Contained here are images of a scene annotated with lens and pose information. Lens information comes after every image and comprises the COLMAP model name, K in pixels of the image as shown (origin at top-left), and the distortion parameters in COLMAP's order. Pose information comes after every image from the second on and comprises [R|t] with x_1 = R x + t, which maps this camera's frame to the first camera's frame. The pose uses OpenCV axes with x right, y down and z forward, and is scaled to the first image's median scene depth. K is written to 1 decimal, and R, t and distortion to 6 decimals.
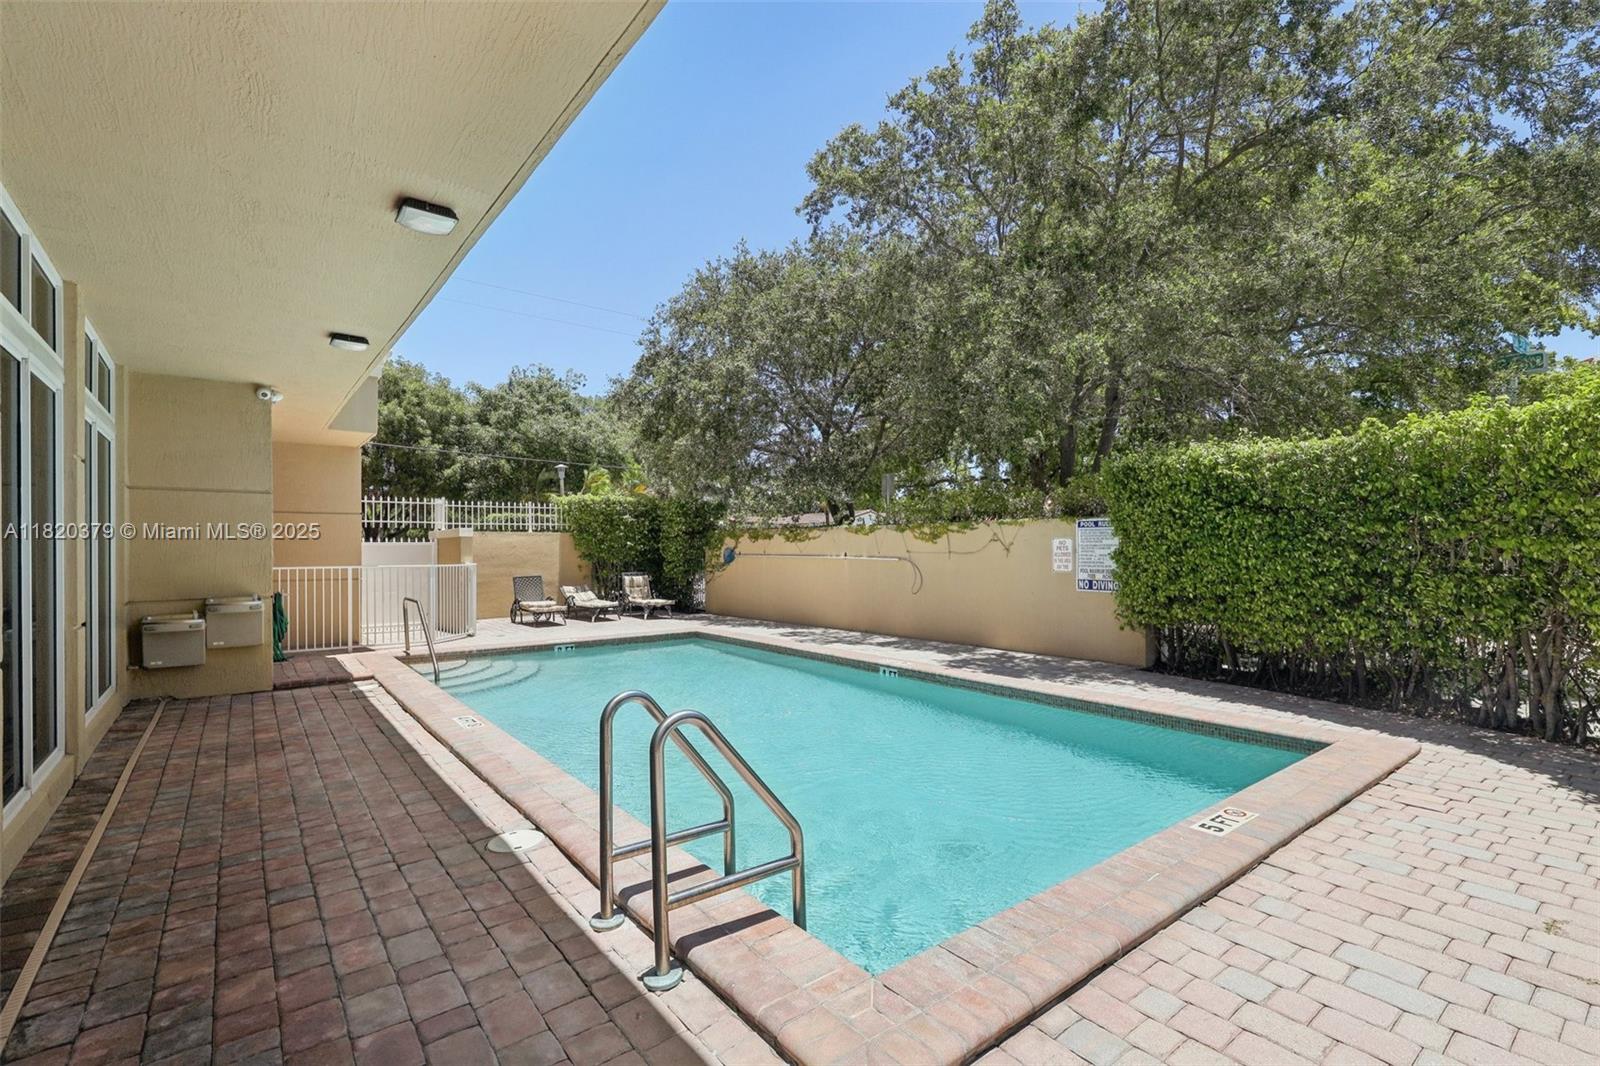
lens RADIAL K [[731.4, 0, 799.6], [0, 731.4, 540.1], [0, 0, 1]] dist [0.000154, 0.000010]
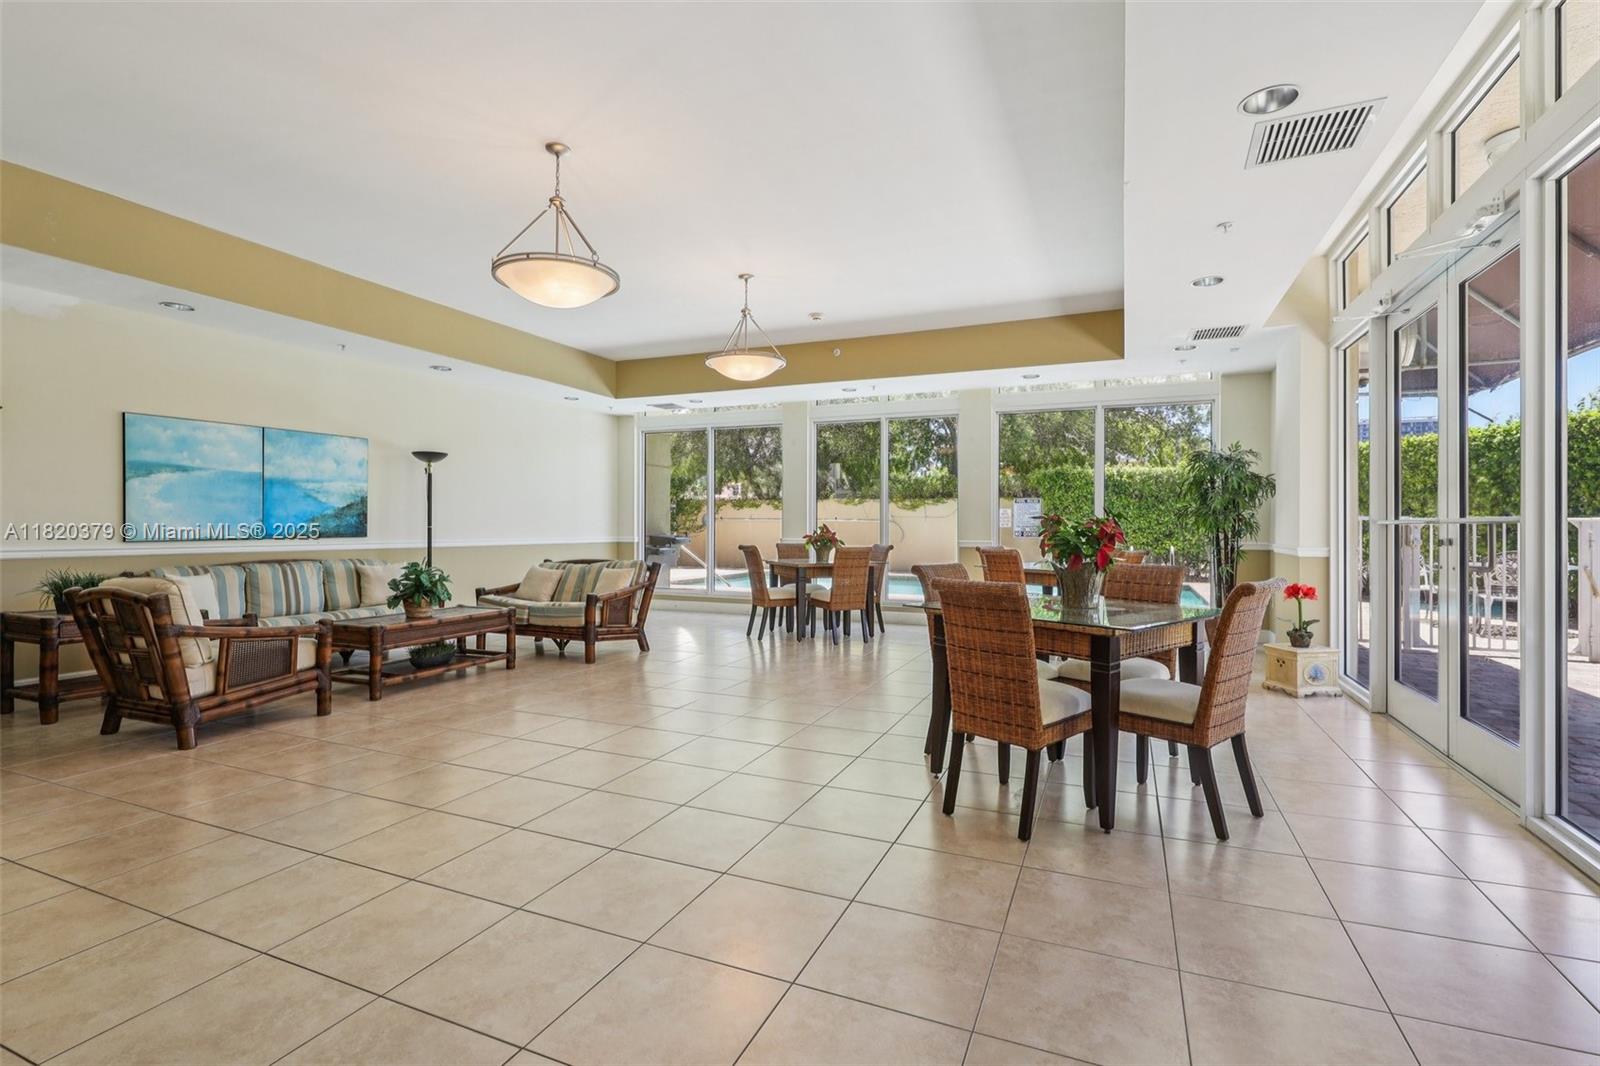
lens RADIAL K [[731.4, 0, 803.0], [0, 731.4, 526.9], [0, 0, 1]] dist [0.000154, 0.000010]
pose [[0.878153, 0.007534, 0.478321, -0.951728], [-0.013153, 0.999878, 0.008399, 0.033851], [-0.478199, -0.013667, 0.878145, -0.353032]]
